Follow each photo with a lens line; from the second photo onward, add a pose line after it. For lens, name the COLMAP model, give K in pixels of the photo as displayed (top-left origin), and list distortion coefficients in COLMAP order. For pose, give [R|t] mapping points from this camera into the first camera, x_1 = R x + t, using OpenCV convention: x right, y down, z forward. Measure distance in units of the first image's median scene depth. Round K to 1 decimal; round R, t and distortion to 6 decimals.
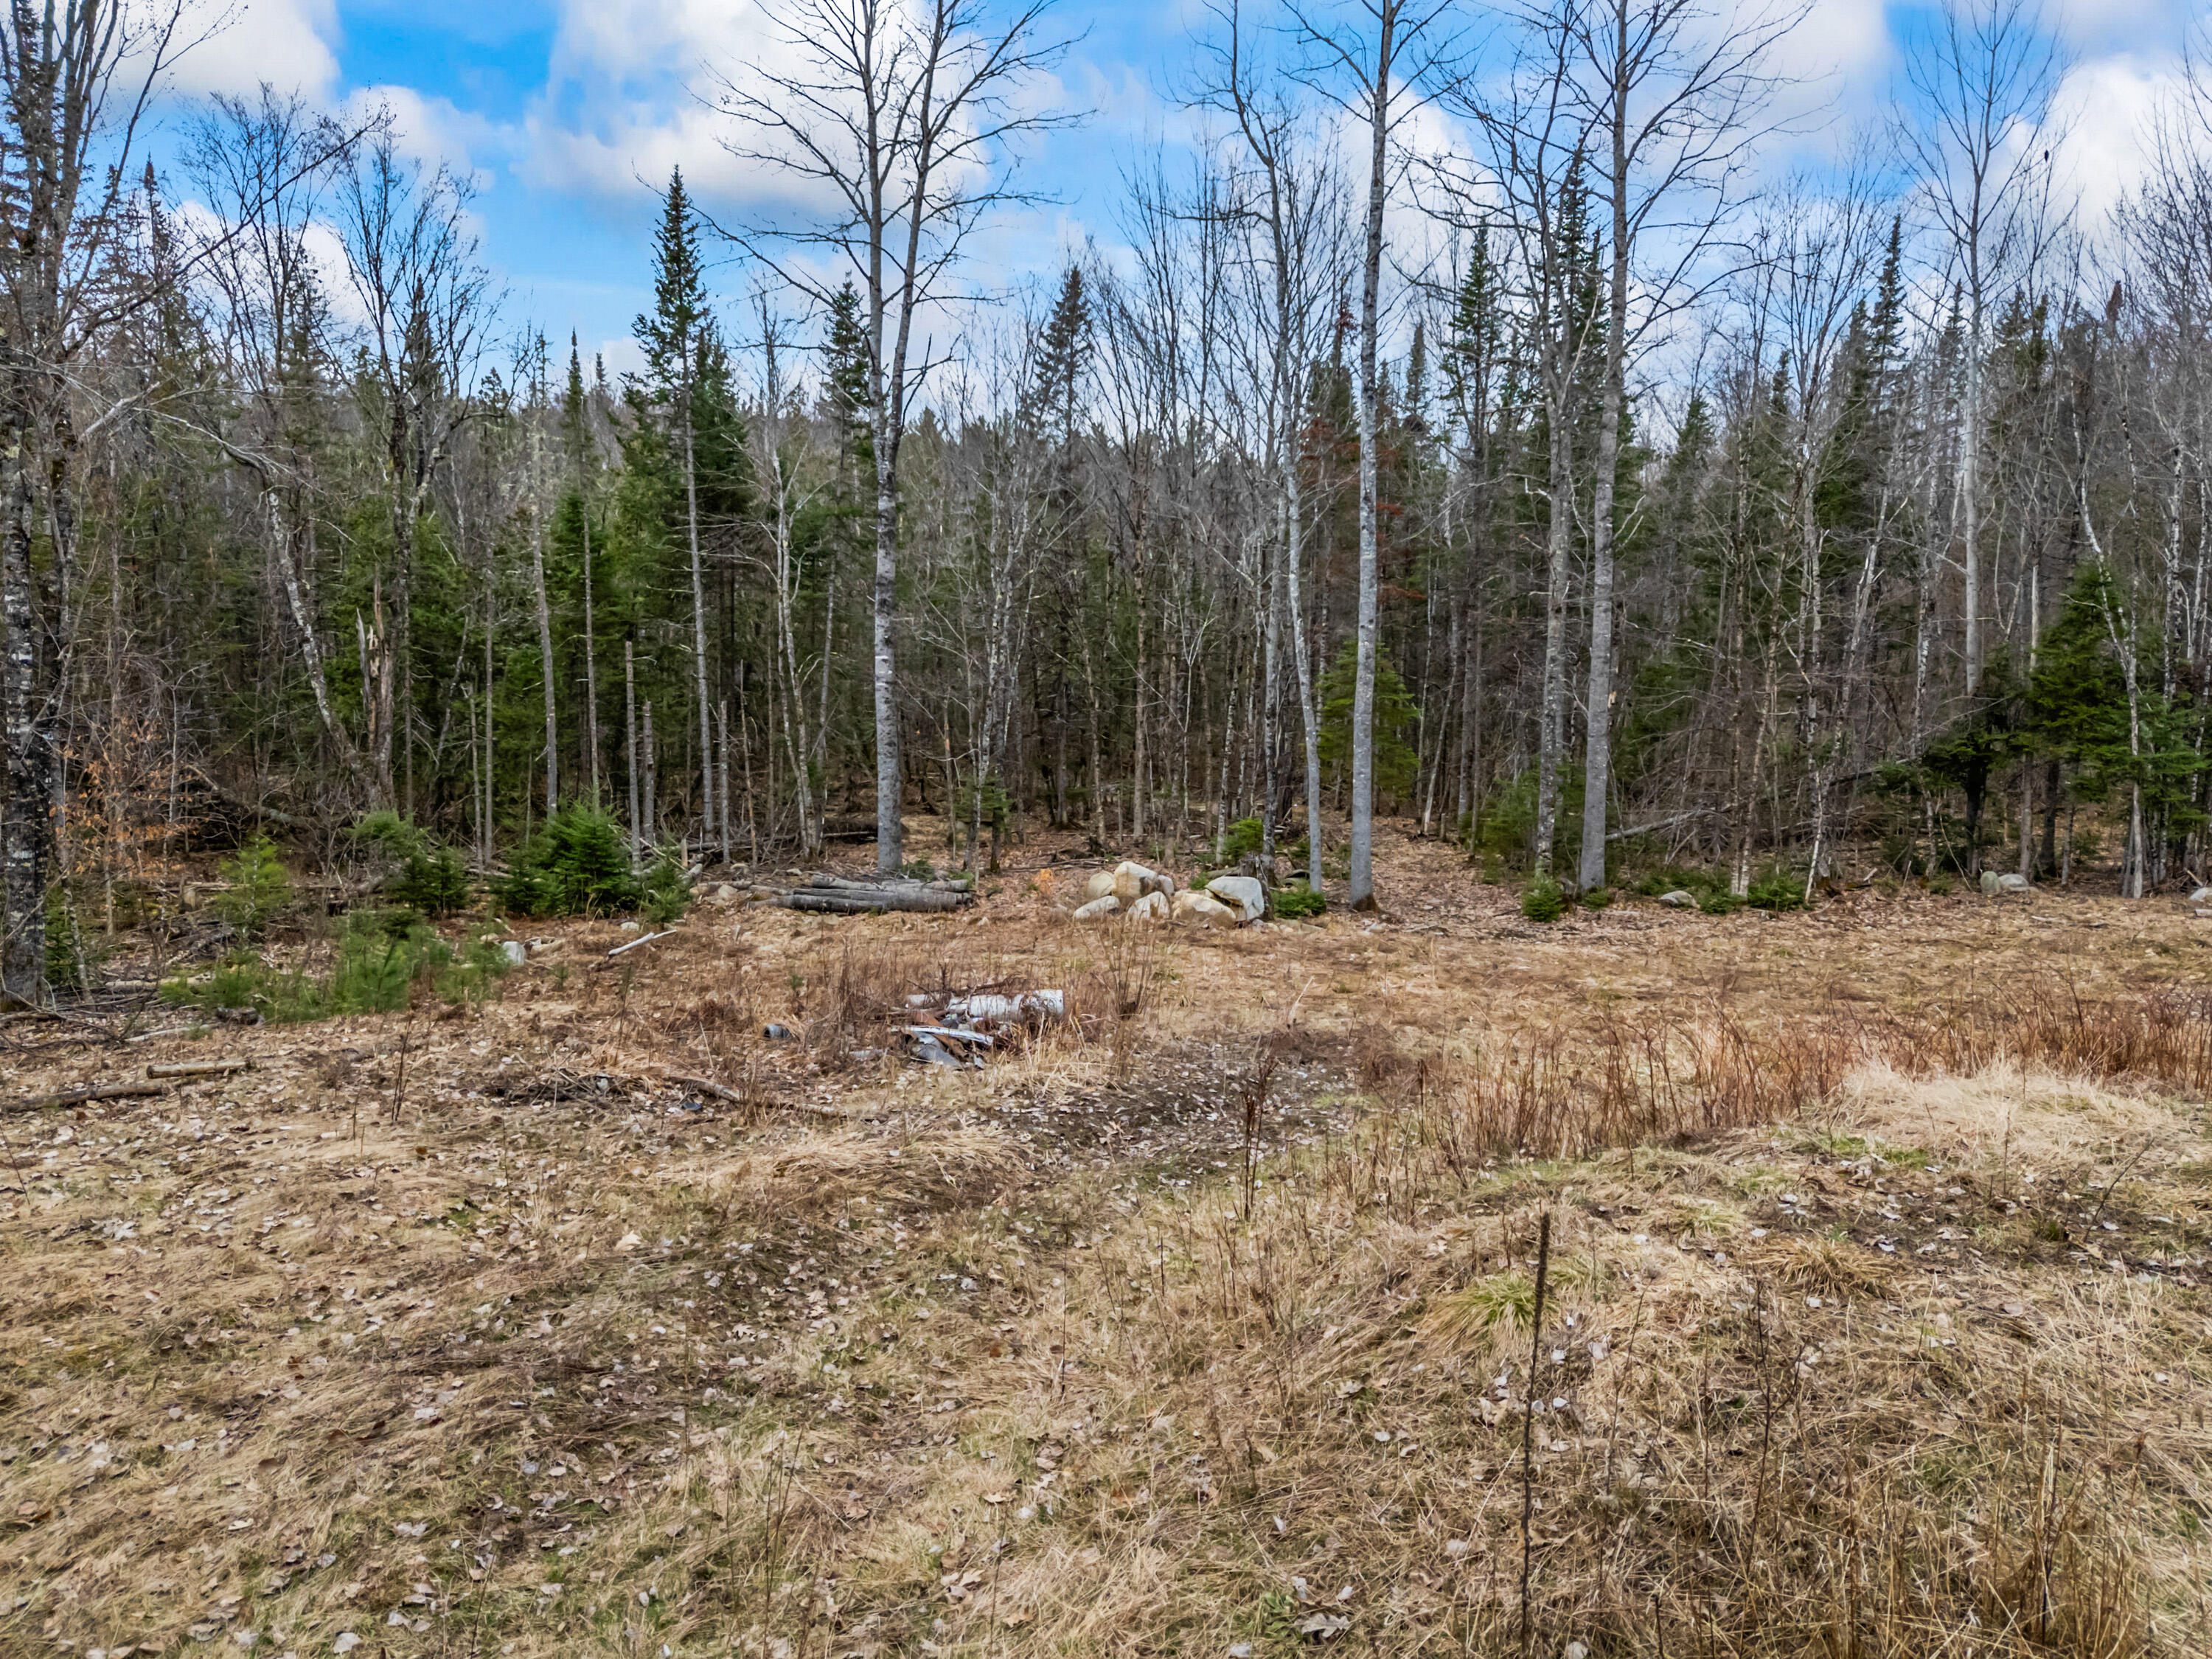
lens RADIAL K [[1657.6, 0, 1113.8], [0, 1657.6, 822.7], [0, 0, 1]] dist [0.069566, -0.056071]
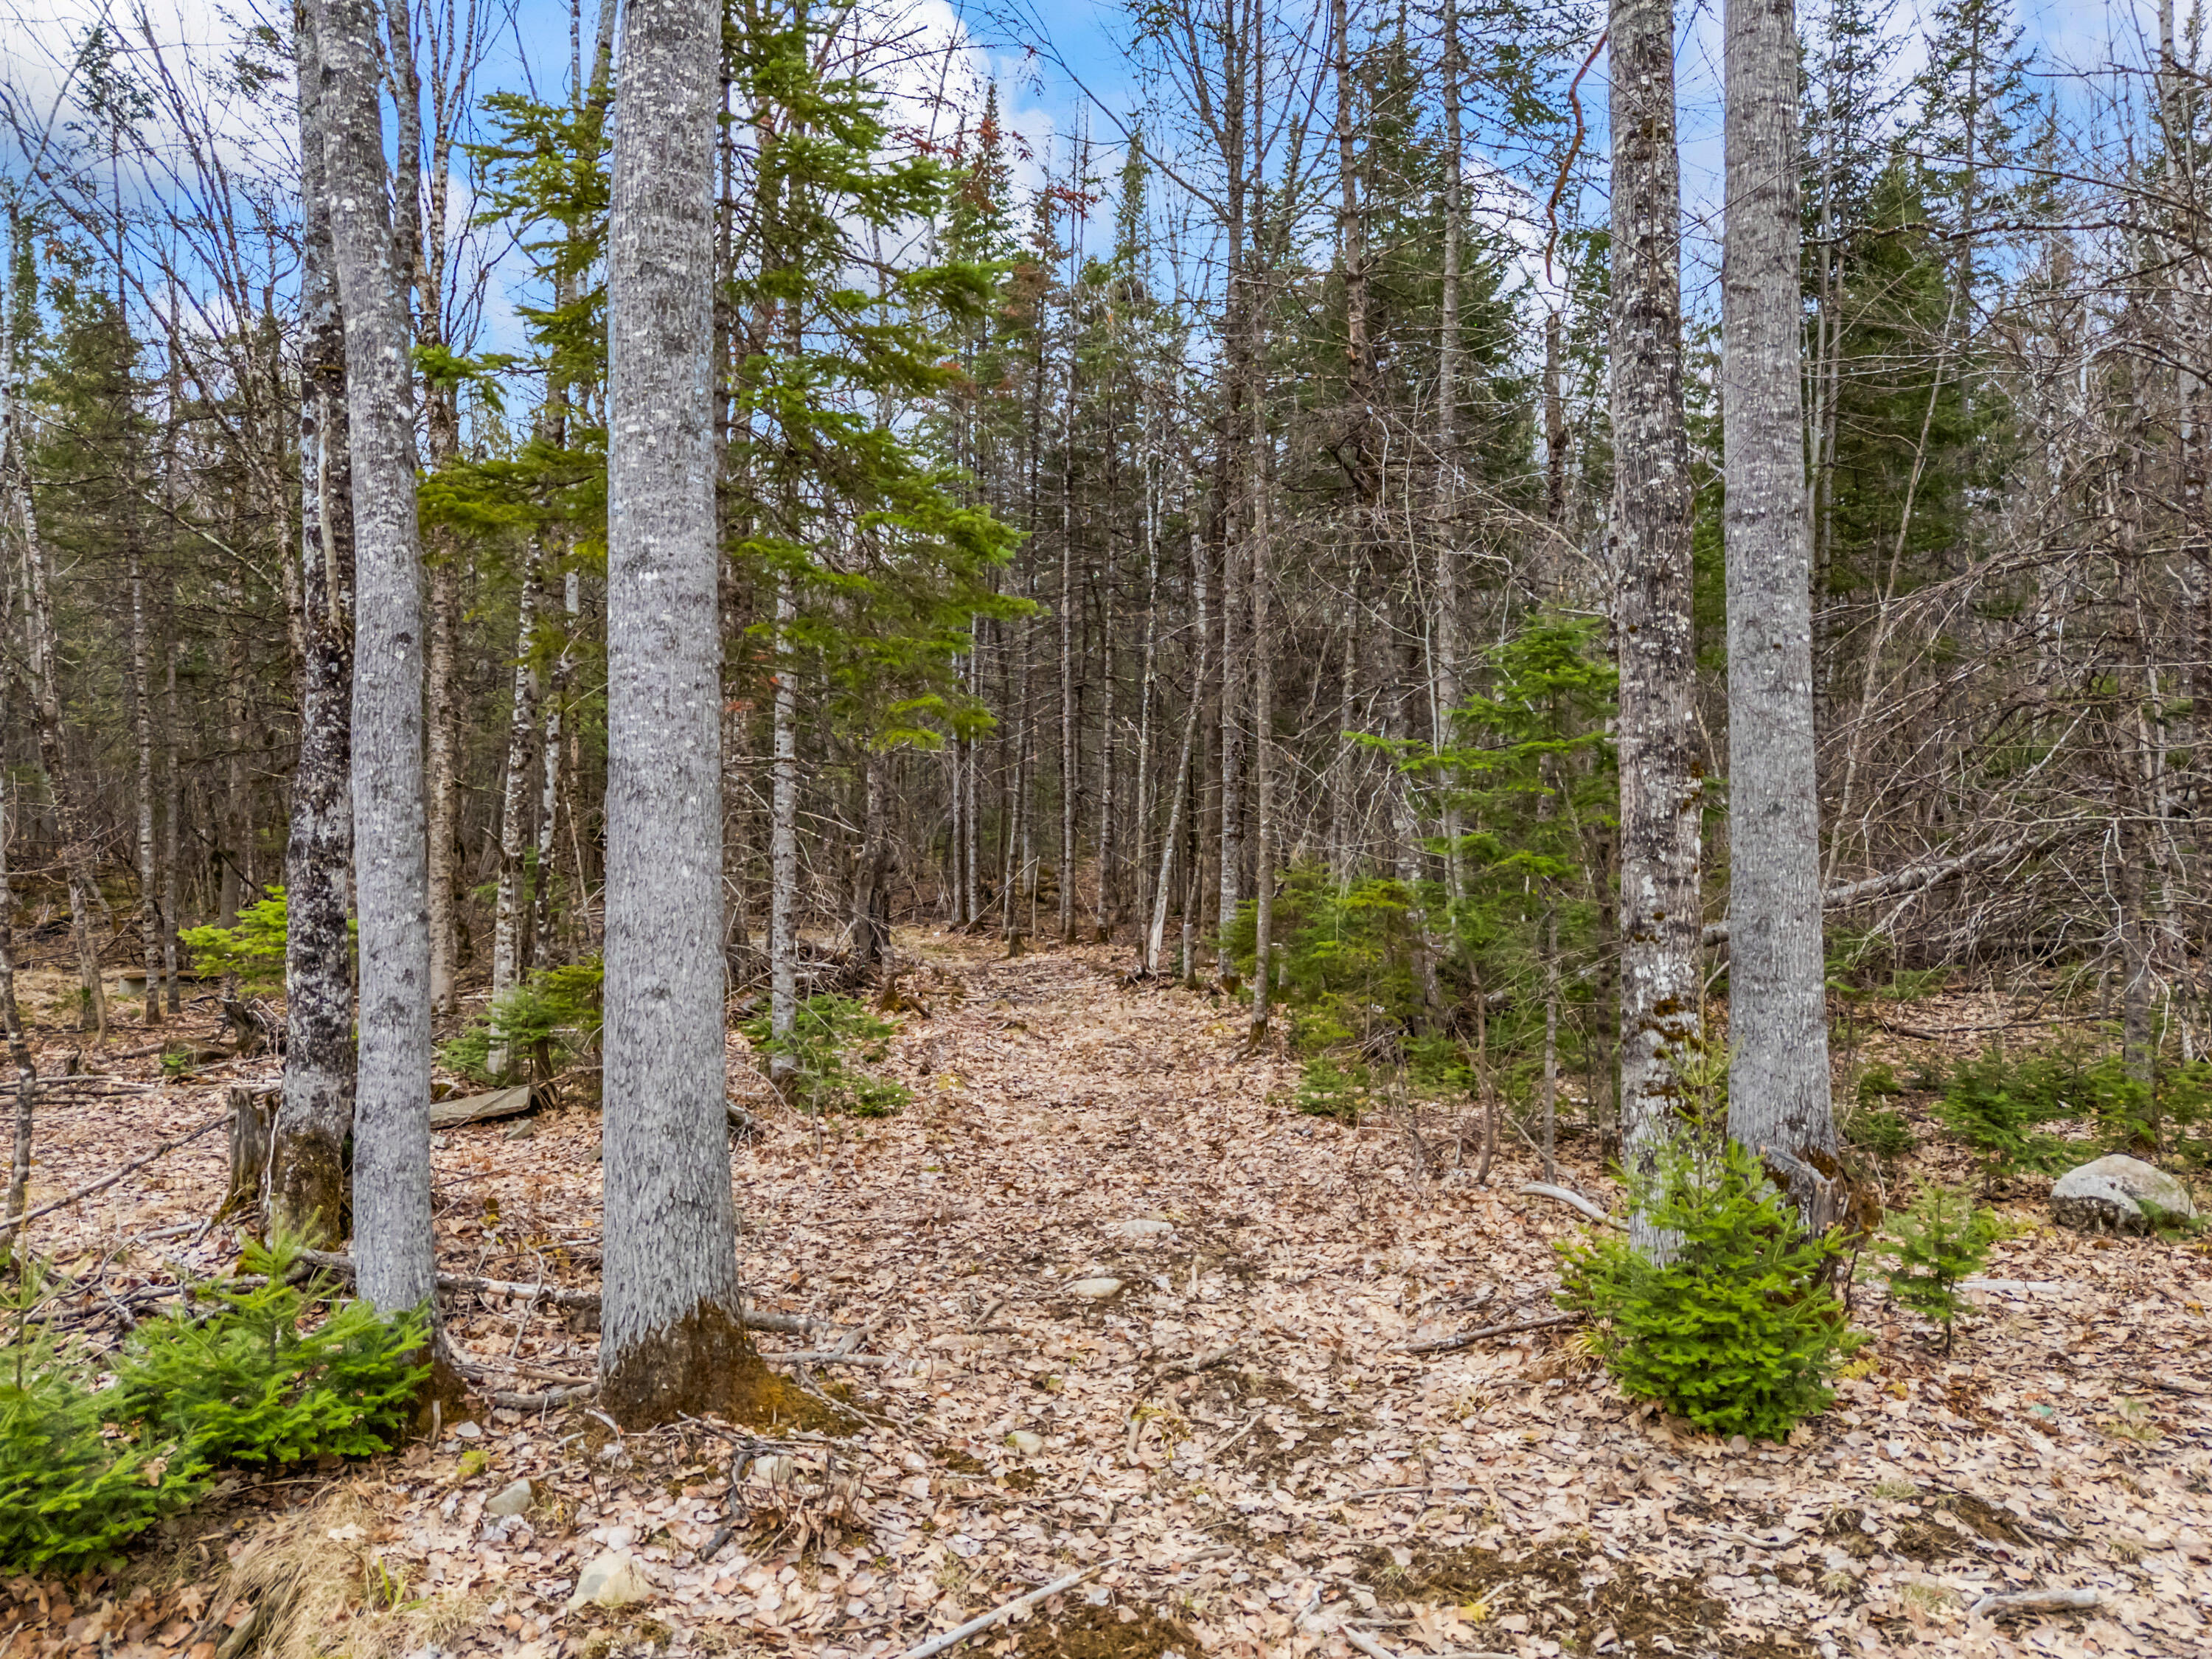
lens RADIAL K [[1657.6, 0, 1113.8], [0, 1657.6, 822.7], [0, 0, 1]] dist [0.069566, -0.056071]
pose [[0.990093, -0.009307, 0.140102, 0.118884], [0.022909, 0.995138, -0.095785, 0.009456], [-0.138530, 0.098045, 0.985493, 0.573698]]
